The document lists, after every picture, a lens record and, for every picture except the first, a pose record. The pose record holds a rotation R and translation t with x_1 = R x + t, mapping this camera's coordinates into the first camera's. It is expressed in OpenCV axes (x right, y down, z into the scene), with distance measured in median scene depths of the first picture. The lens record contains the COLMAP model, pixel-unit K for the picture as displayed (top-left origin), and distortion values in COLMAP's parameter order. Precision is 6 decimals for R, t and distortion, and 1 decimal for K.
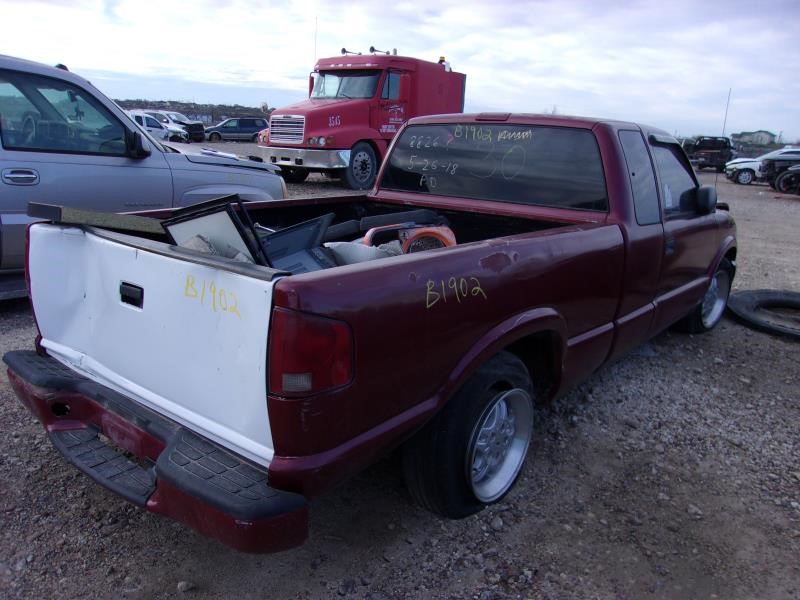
lens RADIAL K [[662.2, 0, 400.0], [0, 662.2, 300.0], [0, 0, 1]] dist [-0.053658, 0.112473]
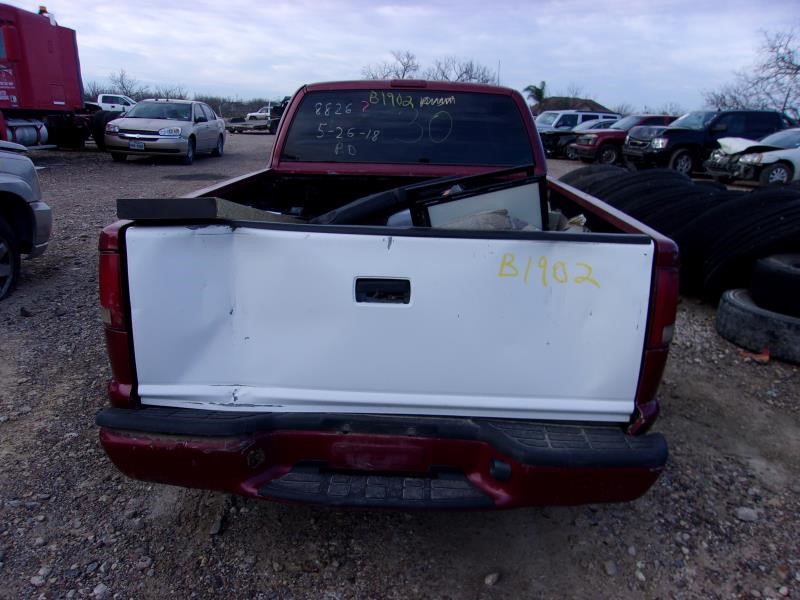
lens RADIAL K [[662.2, 0, 400.0], [0, 662.2, 300.0], [0, 0, 1]] dist [-0.053658, 0.112473]
pose [[0.810341, -0.173299, 0.559745, -0.522449], [0.145300, 0.984858, 0.094566, -0.044798], [-0.567658, 0.004700, 0.823251, 0.165828]]
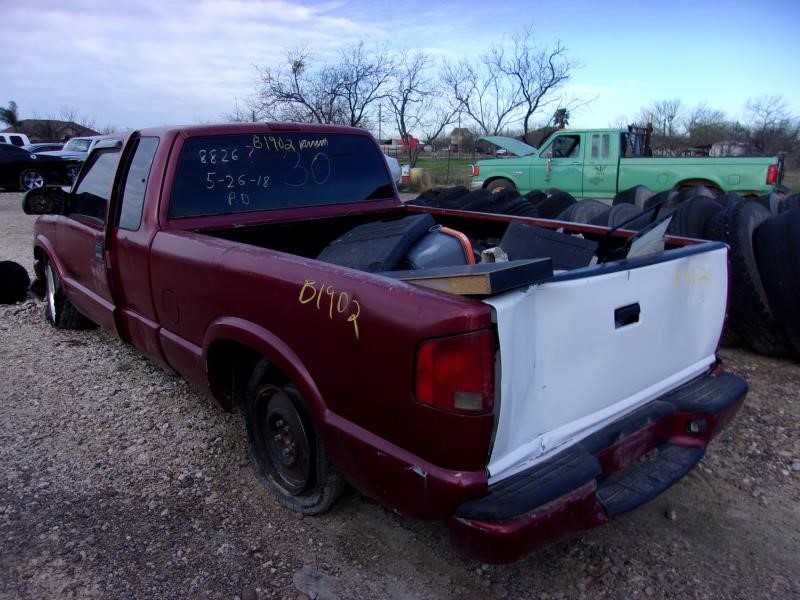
lens RADIAL K [[630.8, 0, 400.4], [0, 630.8, 312.3], [0, 0, 1]] dist [-0.038354, 0.080971]
pose [[0.212978, -0.292693, 0.932186, -0.836383], [0.249920, 0.938656, 0.237625, -0.200340], [-0.944553, 0.182363, 0.273063, 0.637132]]
